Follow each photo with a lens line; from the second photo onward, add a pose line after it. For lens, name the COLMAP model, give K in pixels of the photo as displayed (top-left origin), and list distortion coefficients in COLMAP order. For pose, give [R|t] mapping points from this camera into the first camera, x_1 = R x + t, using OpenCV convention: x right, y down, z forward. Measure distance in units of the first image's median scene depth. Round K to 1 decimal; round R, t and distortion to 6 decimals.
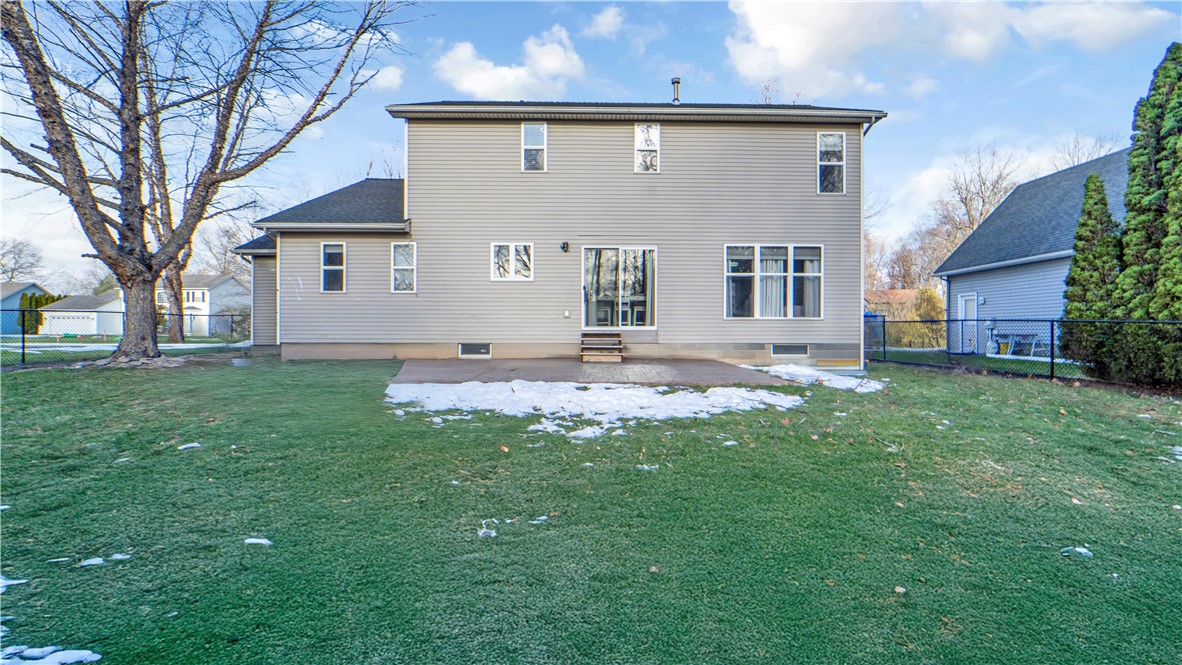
lens RADIAL K [[482.2, 0, 600.1], [0, 482.2, 328.3], [0, 0, 1]] dist [-0.015983, 0.000547]
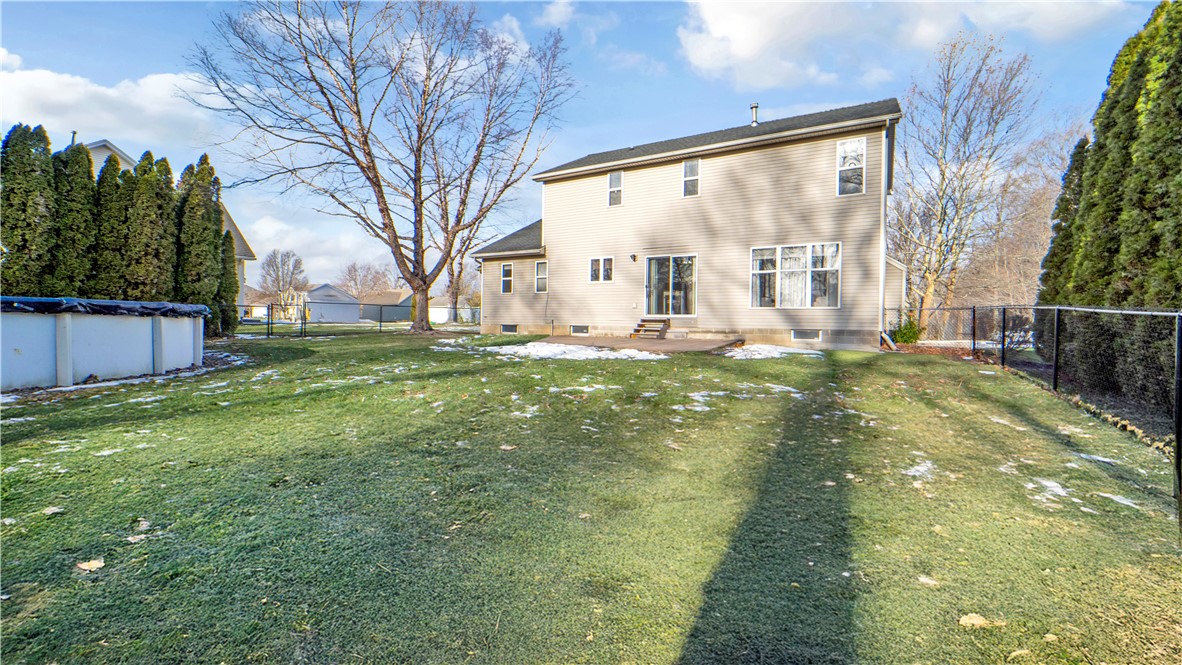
lens RADIAL K [[482.2, 0, 594.1], [0, 482.2, 336.1], [0, 0, 1]] dist [-0.015983, 0.000547]
pose [[0.859560, 0.022348, -0.510546, 0.552412], [-0.012048, 0.999652, 0.023472, 0.028277], [0.510892, -0.014025, 0.859530, -0.271838]]
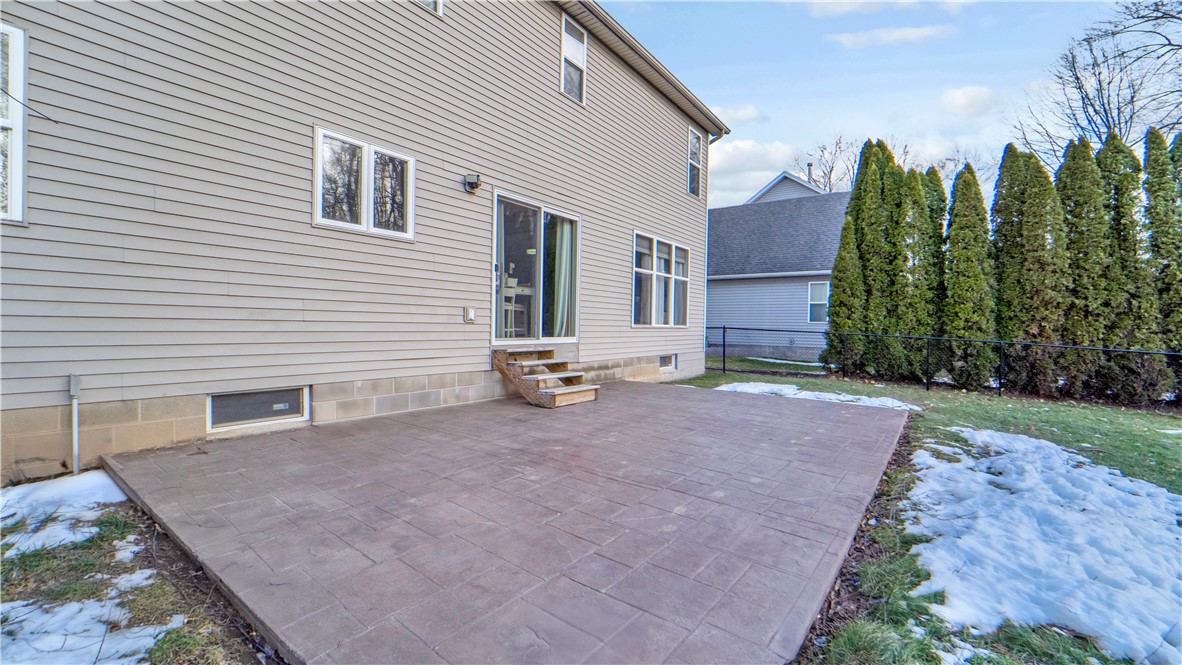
lens RADIAL K [[482.2, 0, 595.4], [0, 482.2, 331.6], [0, 0, 1]] dist [-0.015983, 0.000547]
pose [[0.578463, -0.005035, 0.815693, -0.413098], [-0.020971, 0.999559, 0.021043, -0.025911], [-0.815439, -0.029278, 0.578102, 0.593399]]
